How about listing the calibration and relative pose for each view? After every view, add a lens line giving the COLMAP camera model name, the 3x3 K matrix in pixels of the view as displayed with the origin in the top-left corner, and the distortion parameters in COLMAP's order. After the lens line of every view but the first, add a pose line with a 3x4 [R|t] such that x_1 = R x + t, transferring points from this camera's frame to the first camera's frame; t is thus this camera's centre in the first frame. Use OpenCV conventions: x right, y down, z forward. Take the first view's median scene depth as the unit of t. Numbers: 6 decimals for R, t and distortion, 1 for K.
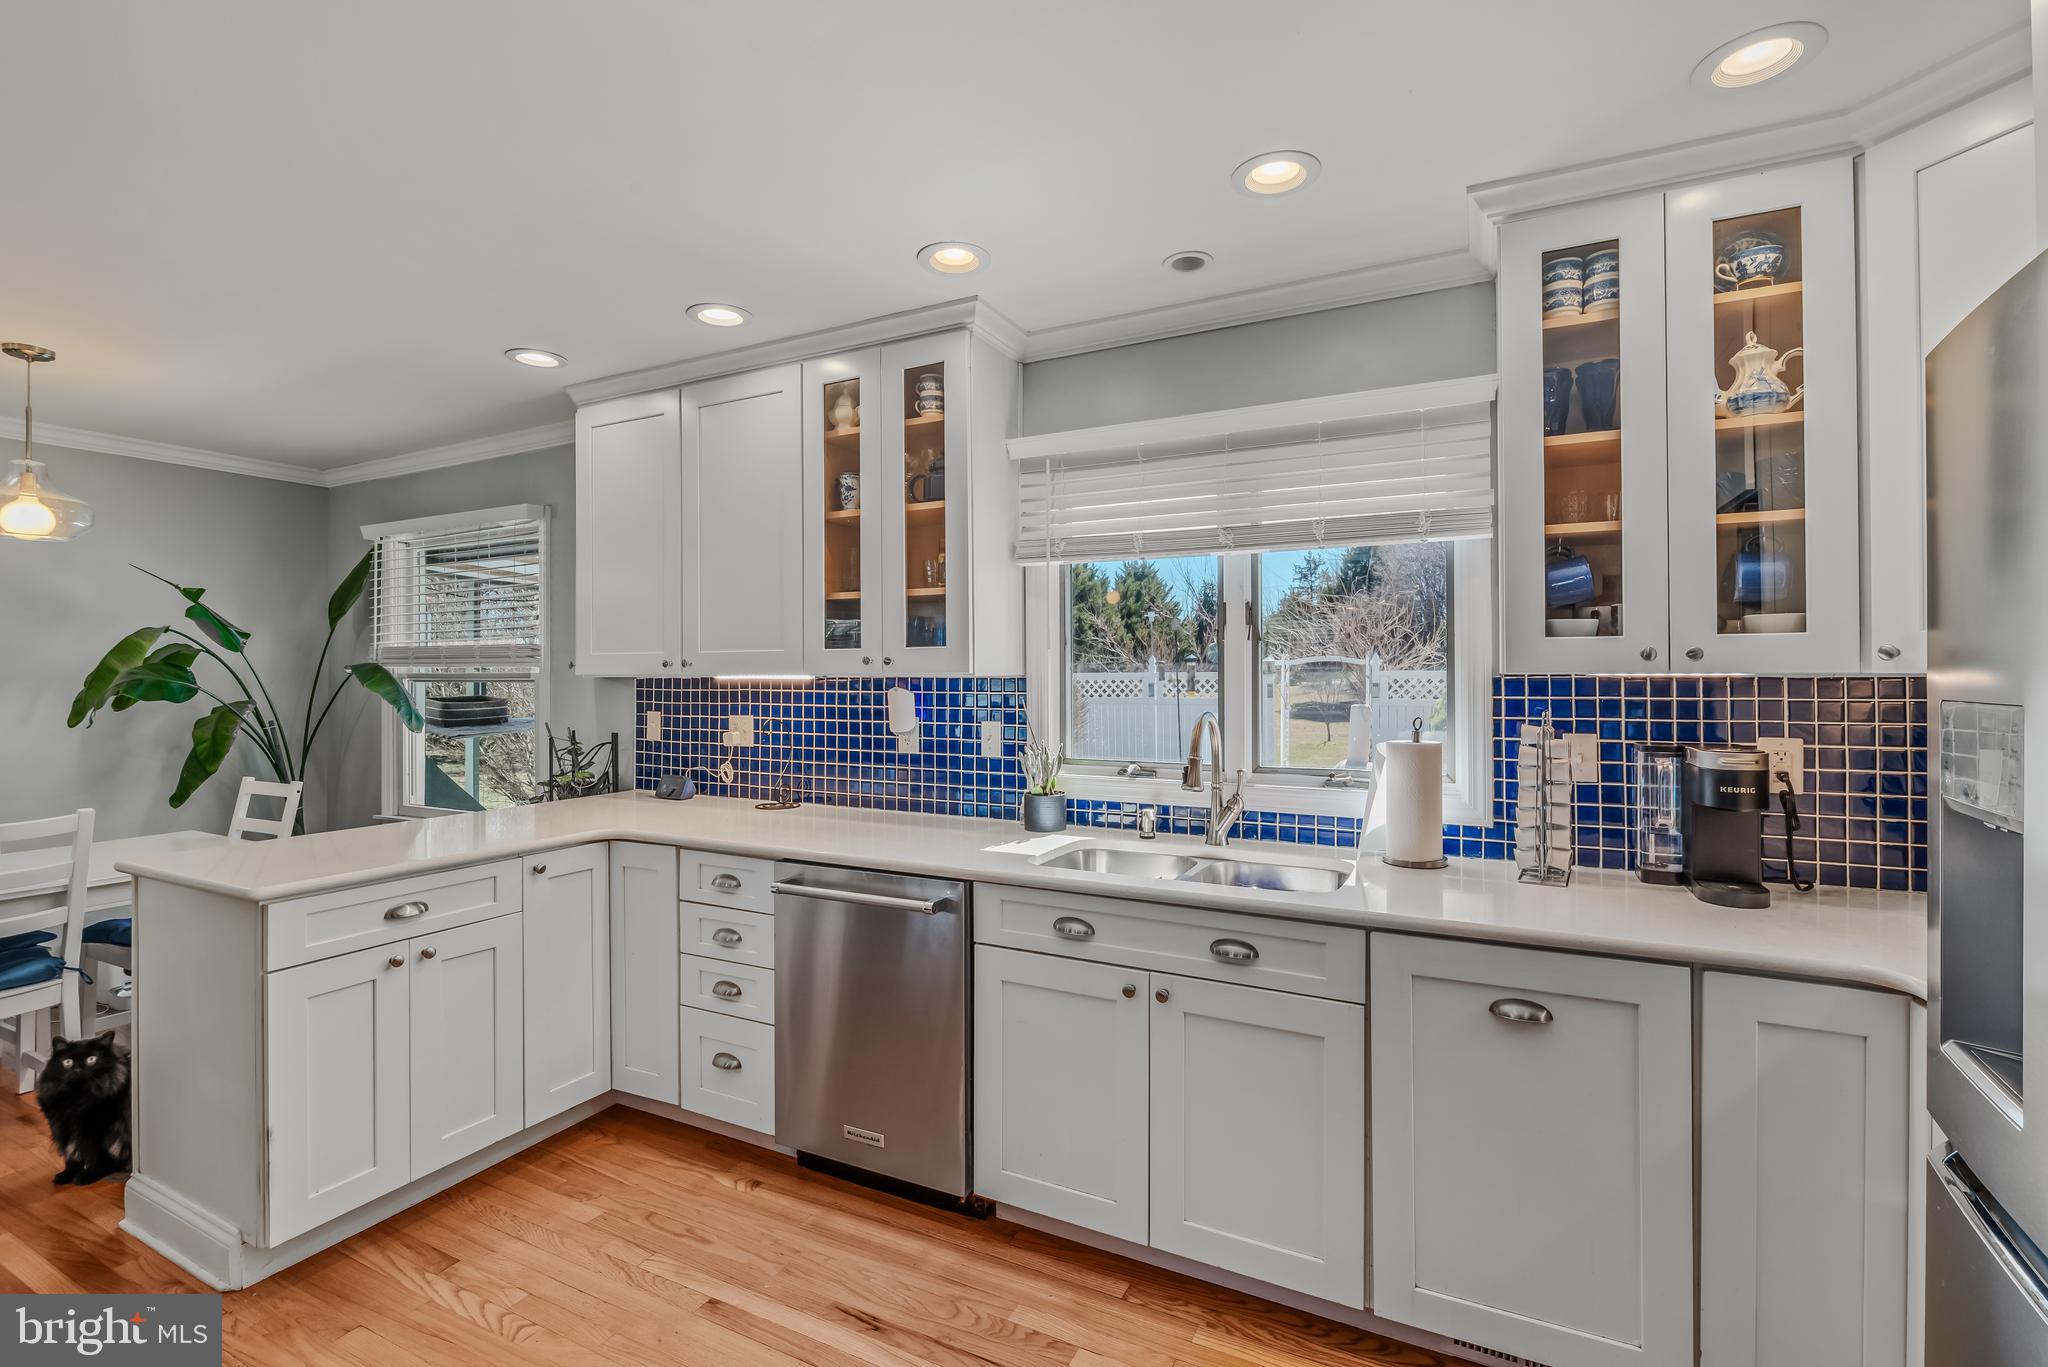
lens RADIAL K [[900.1, 0, 1039.1], [0, 900.1, 655.9], [0, 0, 1]] dist [-0.007186, -0.000966]
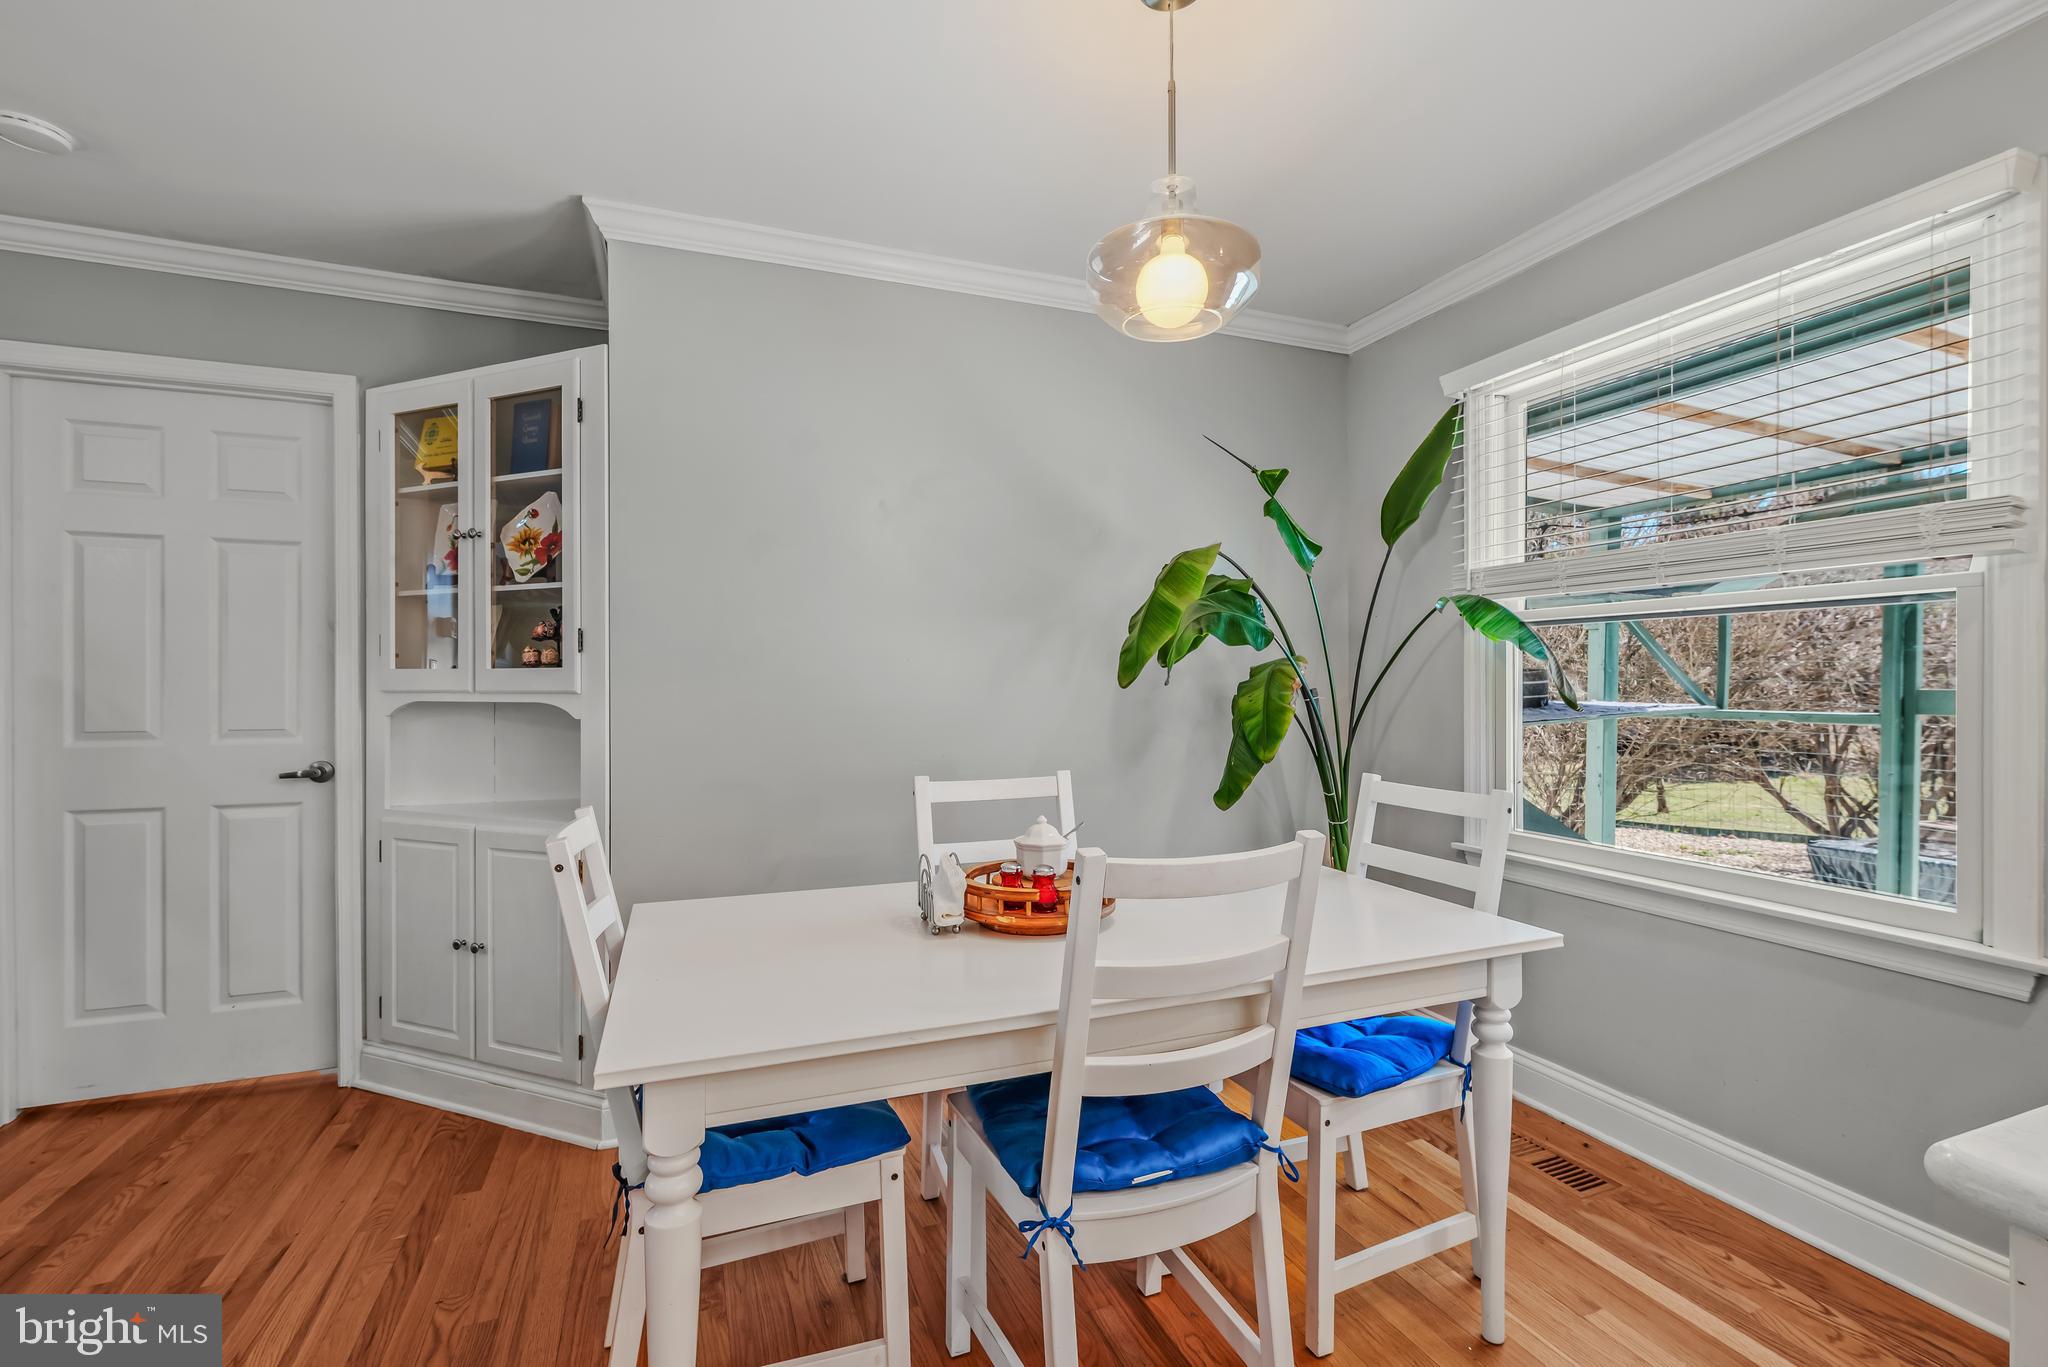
lens RADIAL K [[900.1, 0, 1056.4], [0, 900.1, 682.3], [0, 0, 1]] dist [-0.007186, -0.000966]
pose [[0.753935, 0.005655, -0.656925, -0.786680], [0.012311, 0.999666, 0.022734, 0.070727], [0.656834, -0.025228, 0.753613, 0.507186]]
